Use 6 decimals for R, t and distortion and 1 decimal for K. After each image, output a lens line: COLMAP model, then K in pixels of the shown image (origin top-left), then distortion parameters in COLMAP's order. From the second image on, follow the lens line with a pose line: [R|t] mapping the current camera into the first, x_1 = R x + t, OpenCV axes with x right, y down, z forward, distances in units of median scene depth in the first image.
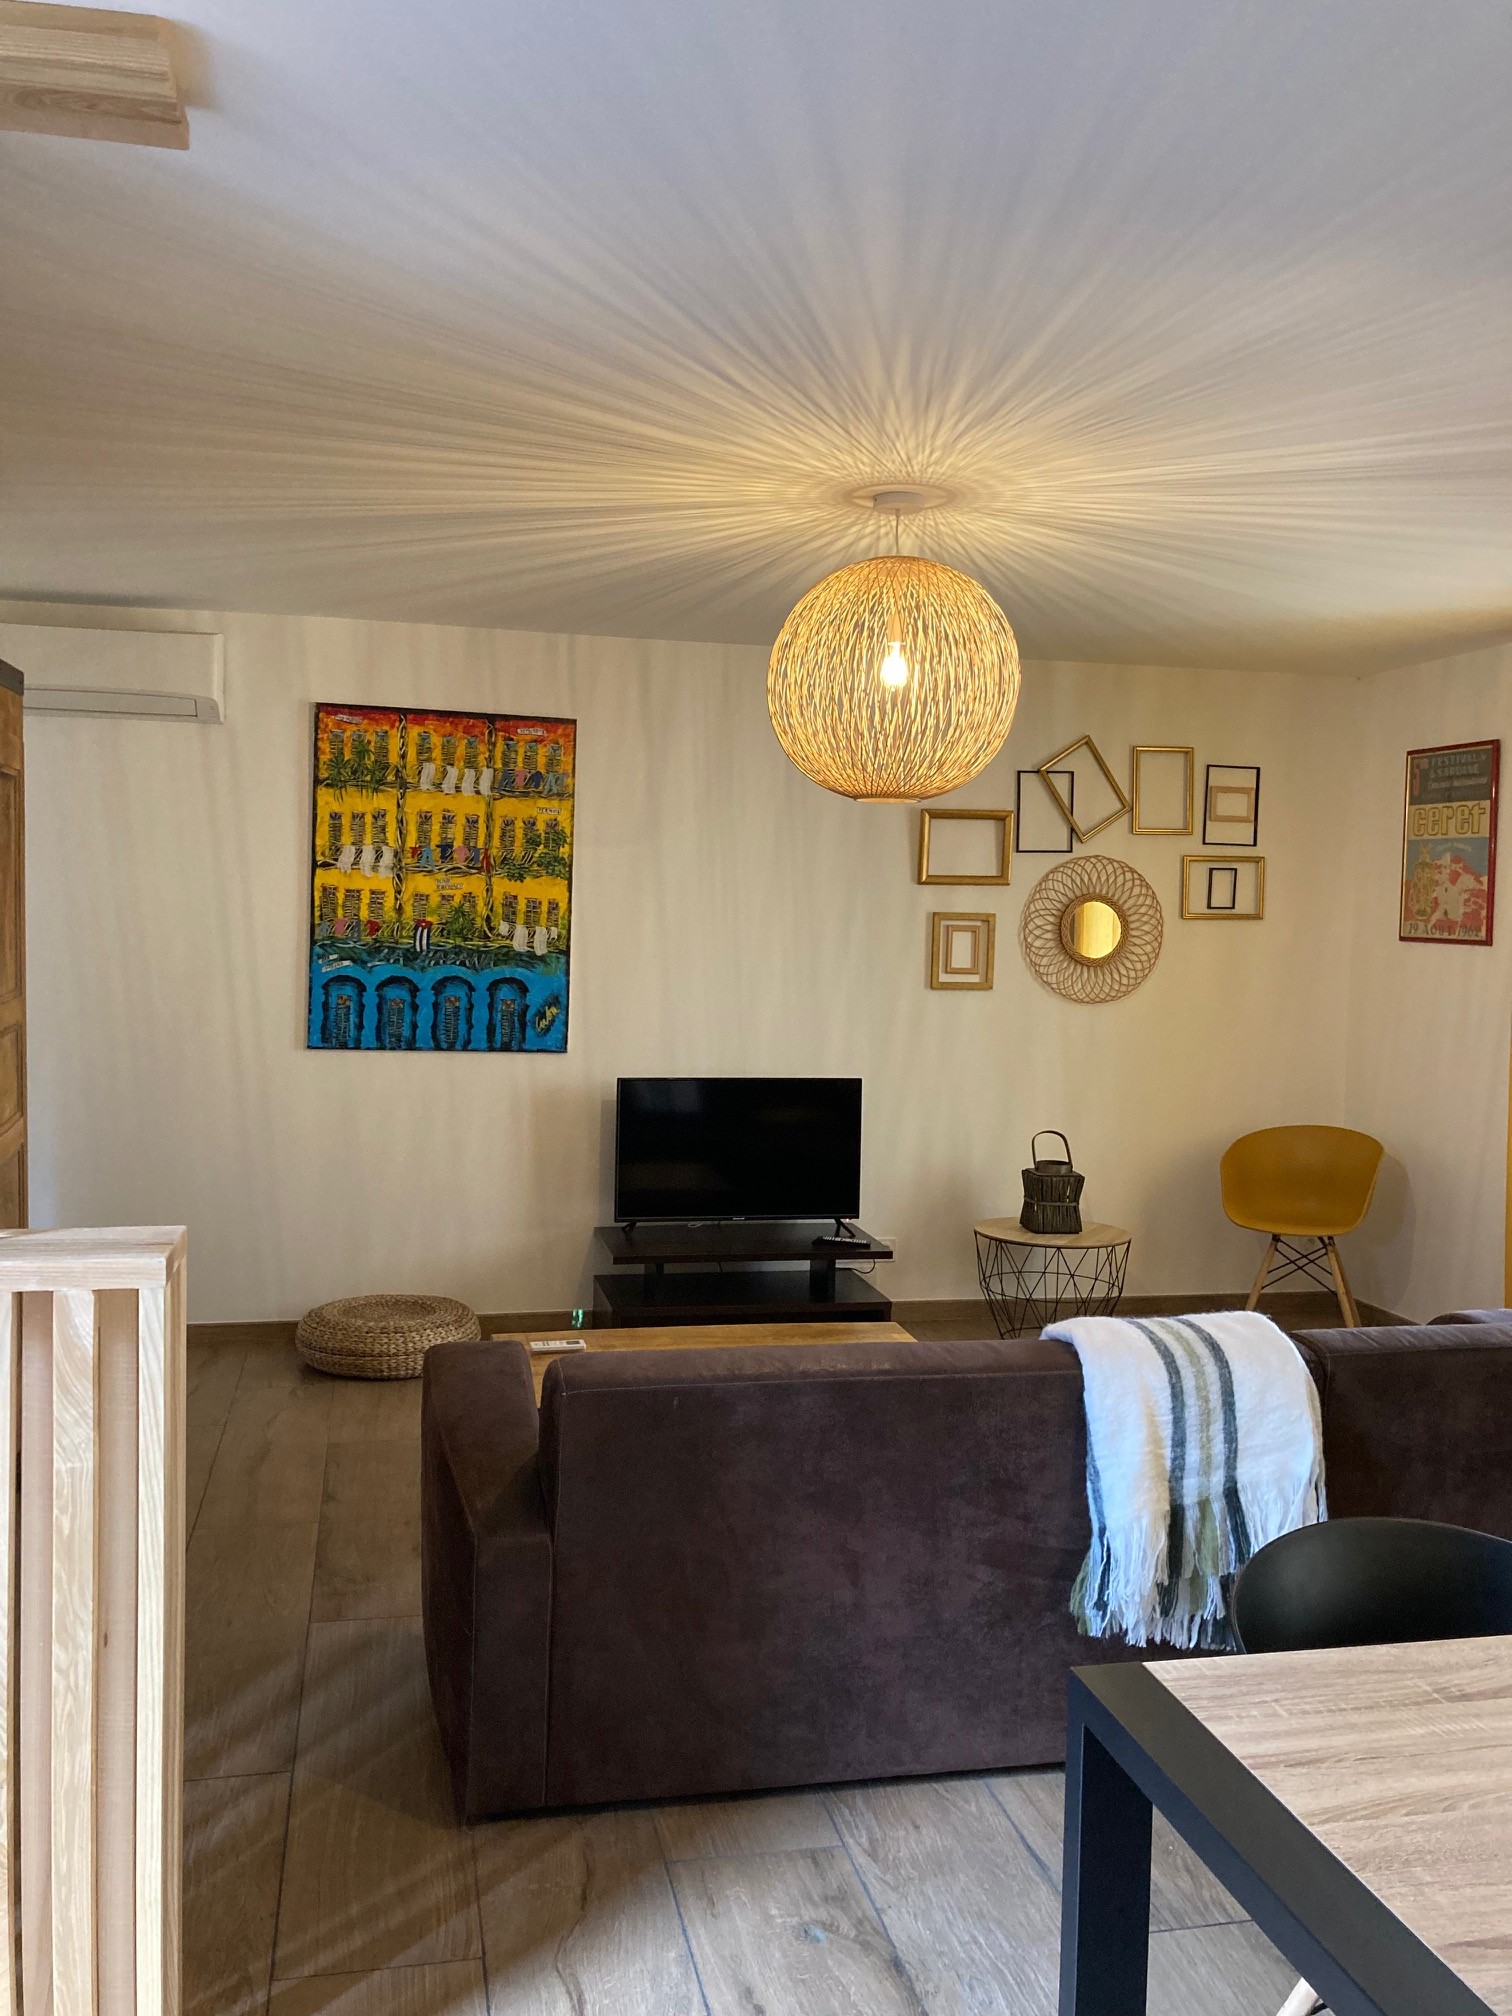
lens RADIAL K [[1660.0, 0, 756.0], [0, 1660.0, 1008.0], [0, 0, 1]] dist [0.053985, -0.010056]
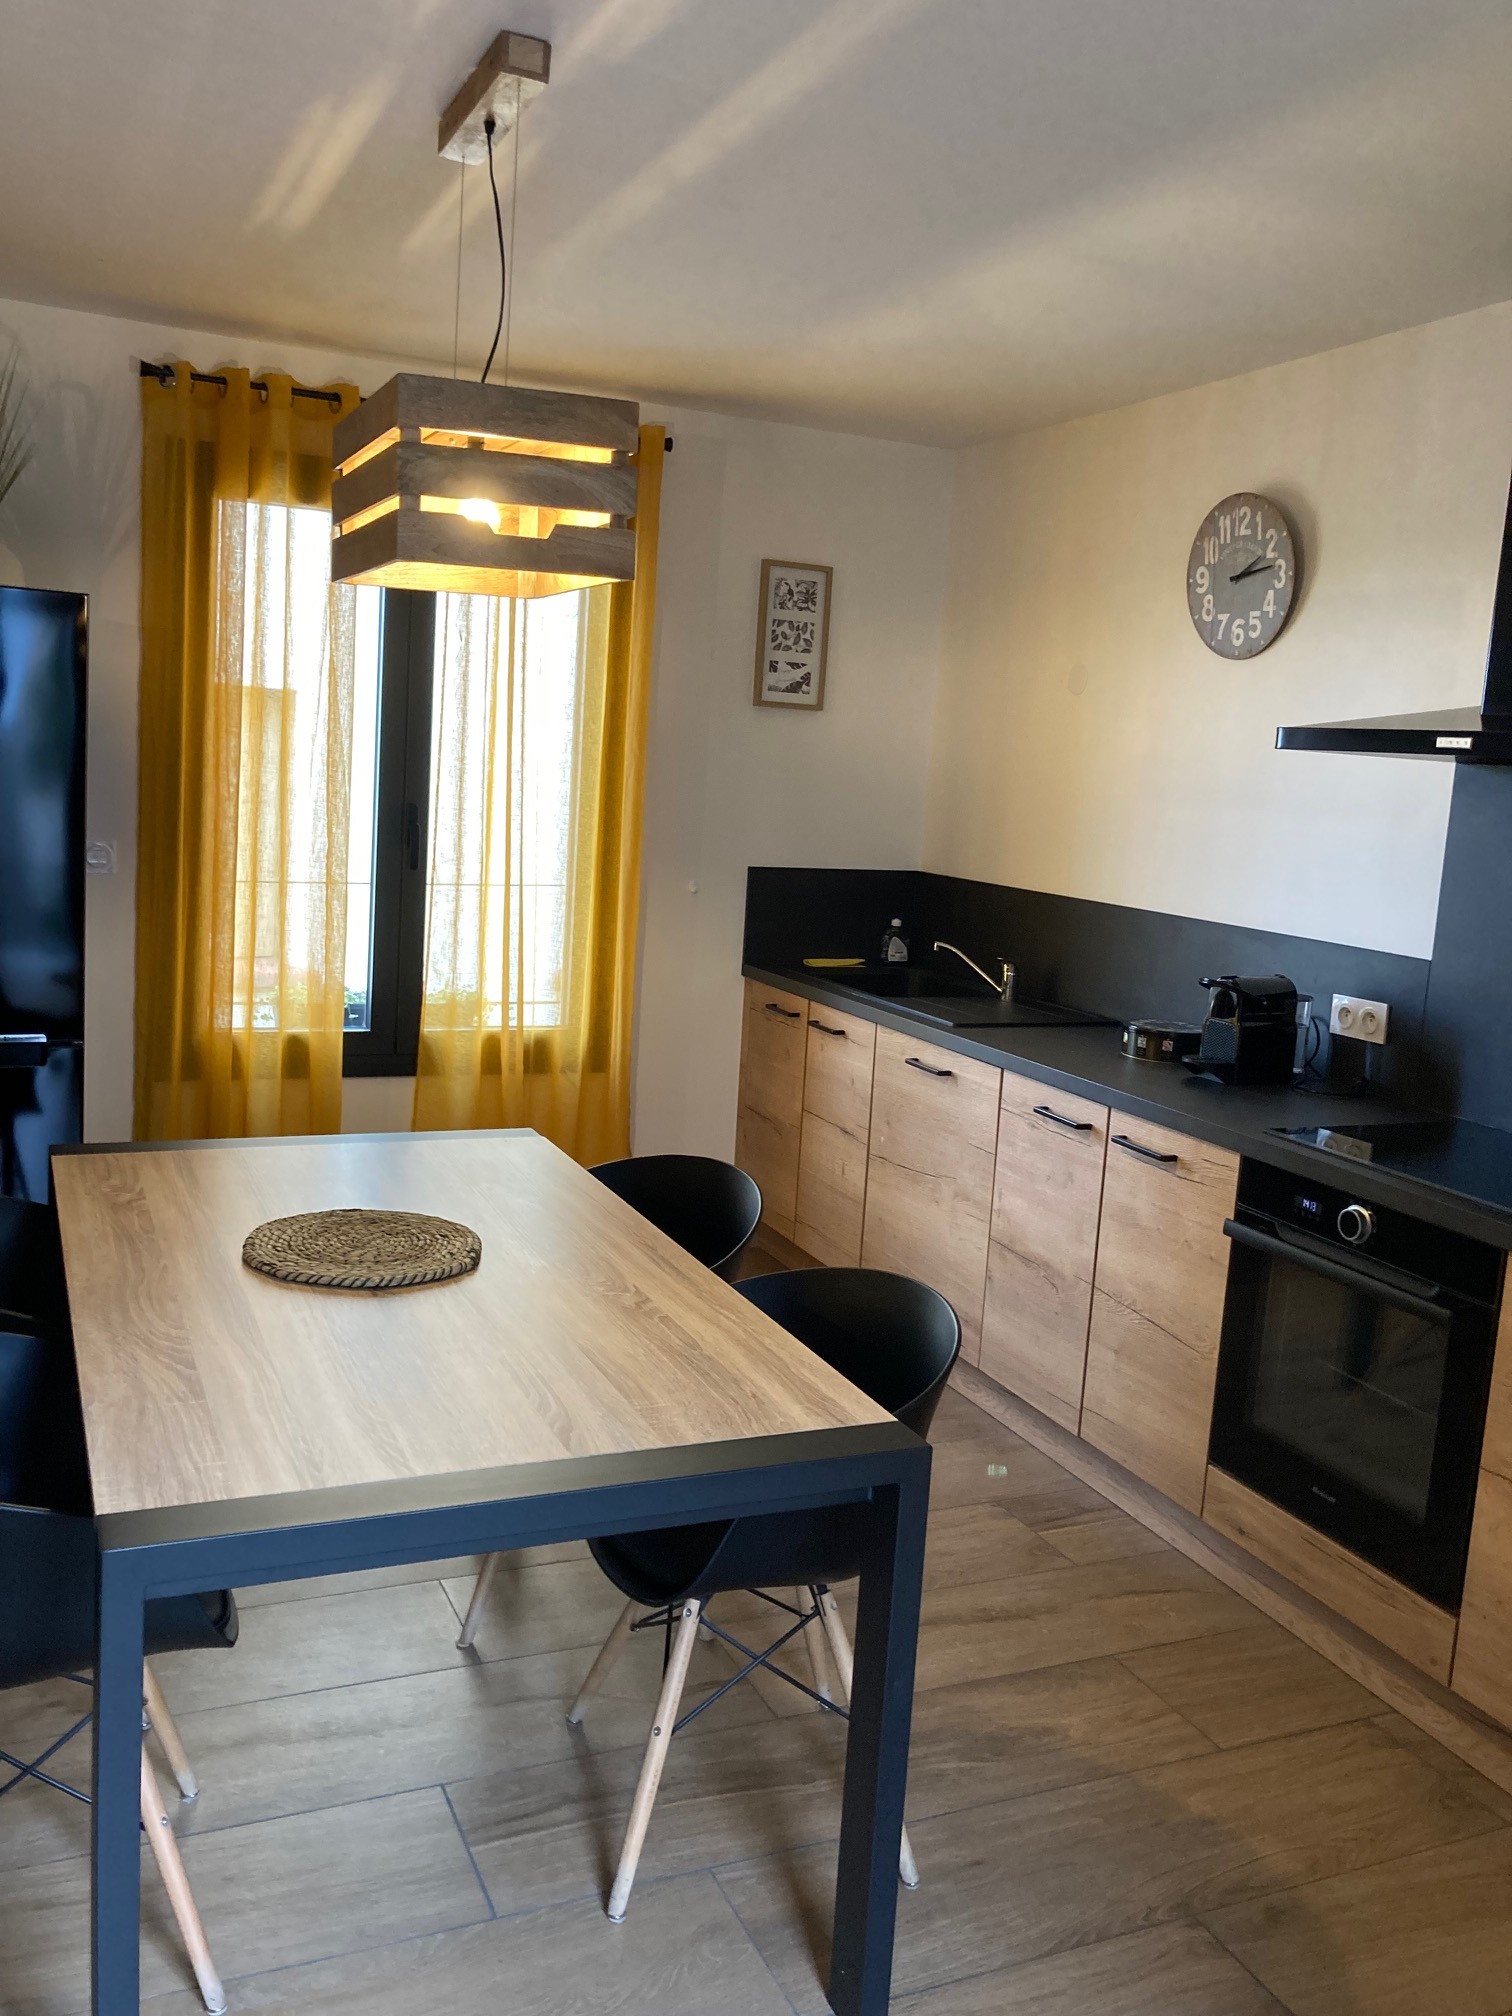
lens RADIAL K [[1660.0, 0, 756.0], [0, 1660.0, 1008.0], [0, 0, 1]] dist [0.053985, -0.010056]
pose [[-0.189918, -0.181235, 0.964928, -0.739676], [-0.012381, 0.983179, 0.182226, -0.065684], [-0.981722, 0.022661, -0.188967, 0.870788]]
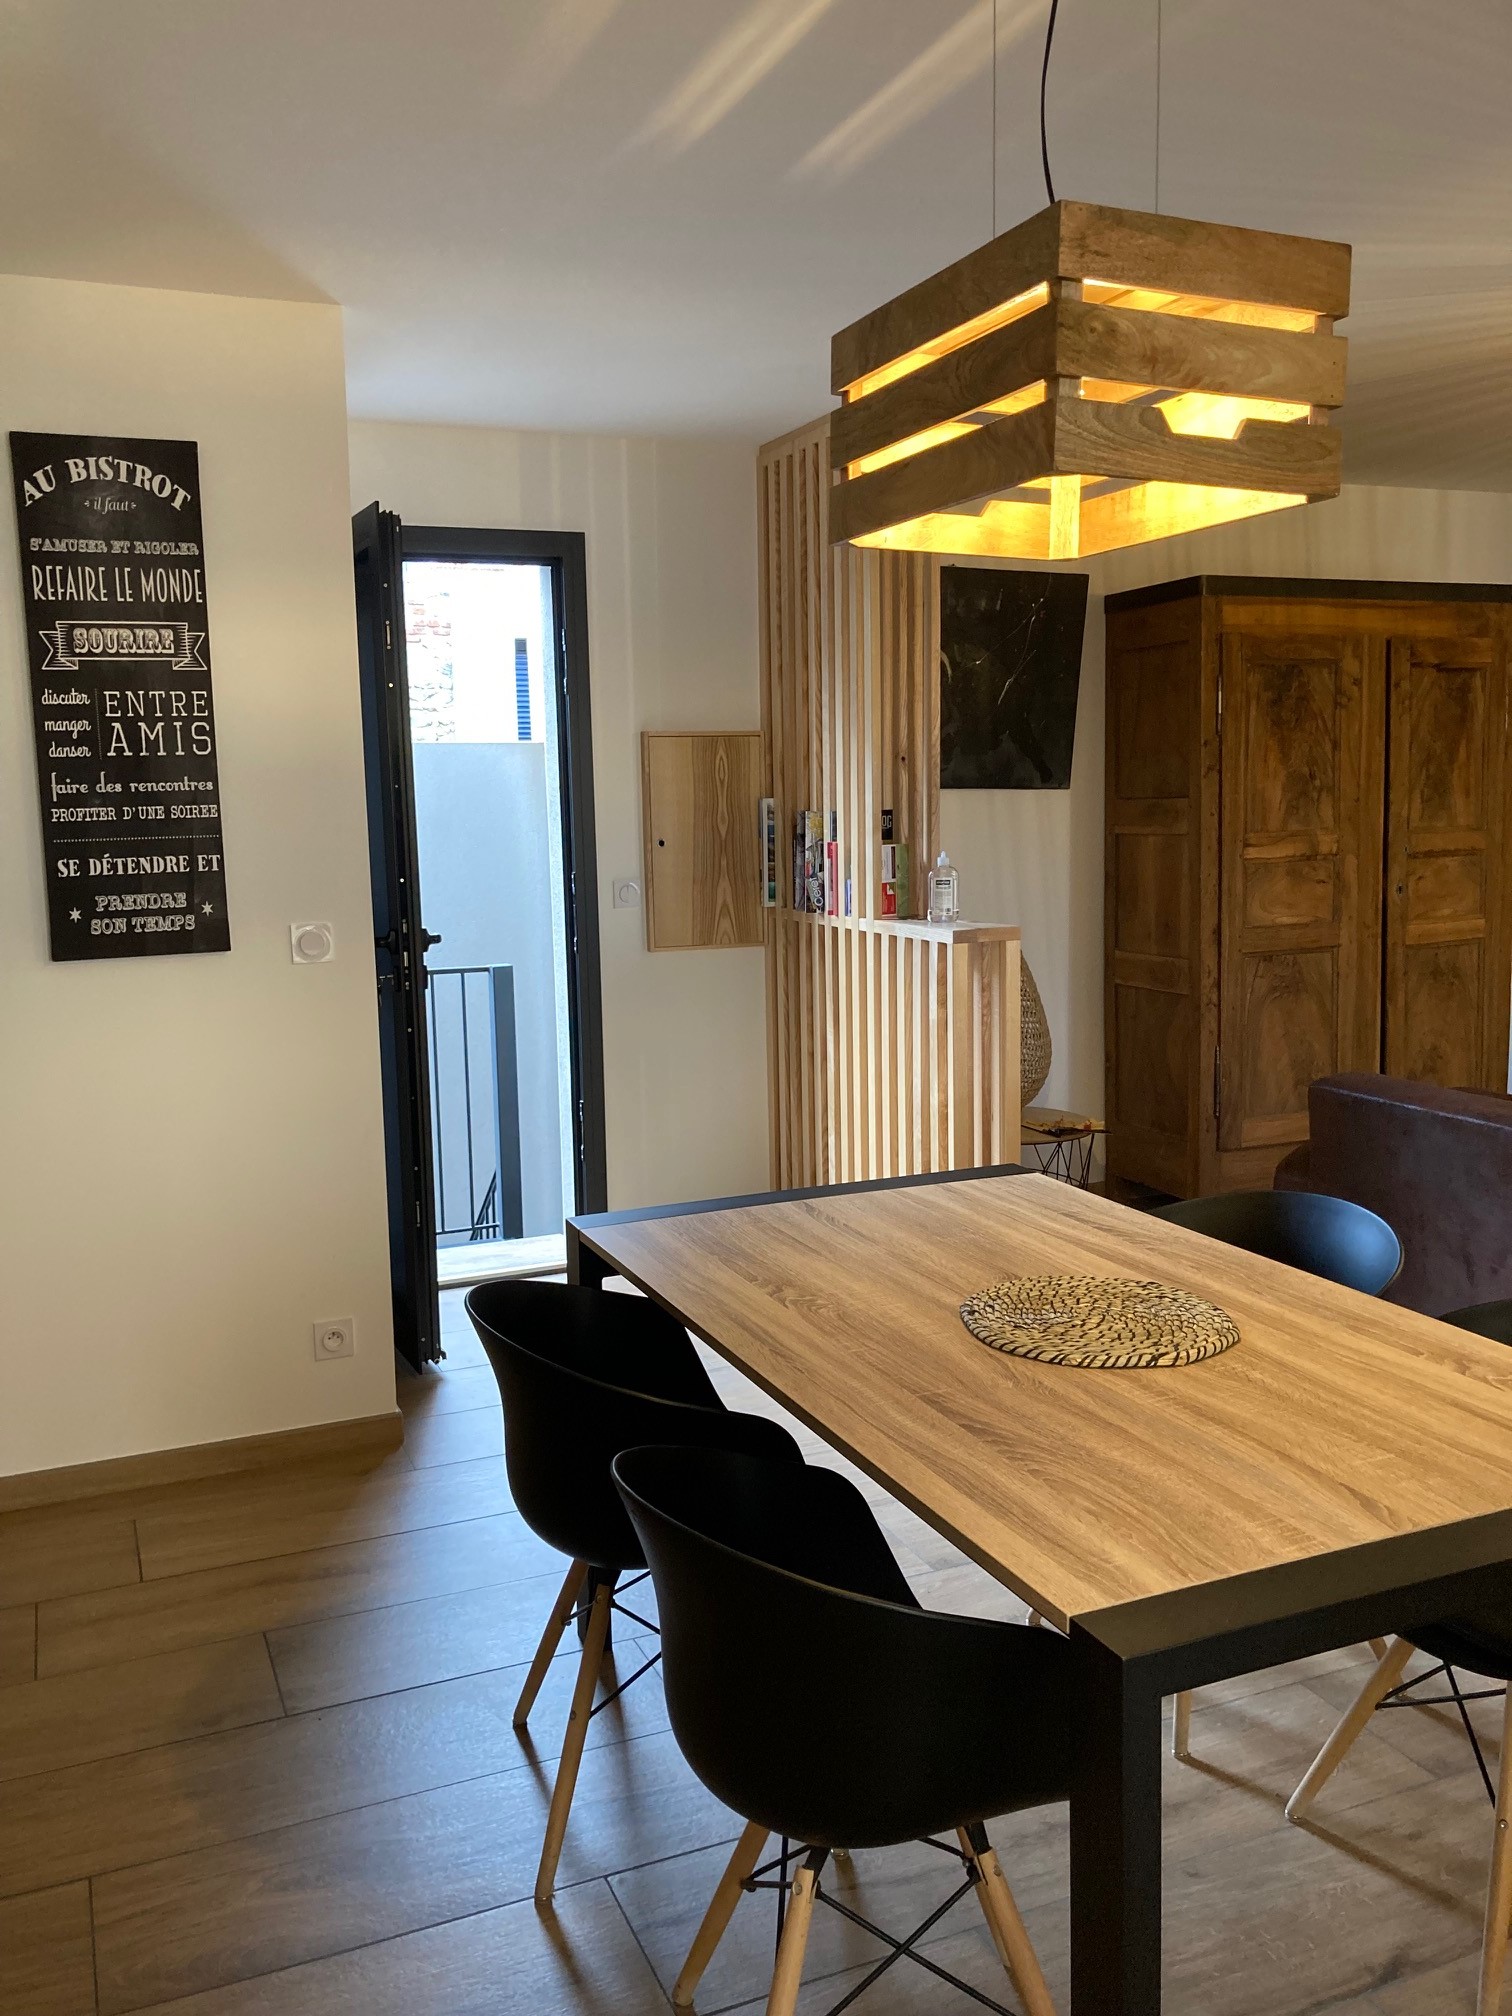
lens RADIAL K [[1660.0, 0, 756.0], [0, 1660.0, 1008.0], [0, 0, 1]] dist [0.053985, -0.010056]
pose [[0.169623, 0.102729, -0.980140, 2.040049], [-0.031865, 0.994604, 0.098731, 0.053879], [0.984994, 0.014485, 0.171981, 0.426291]]
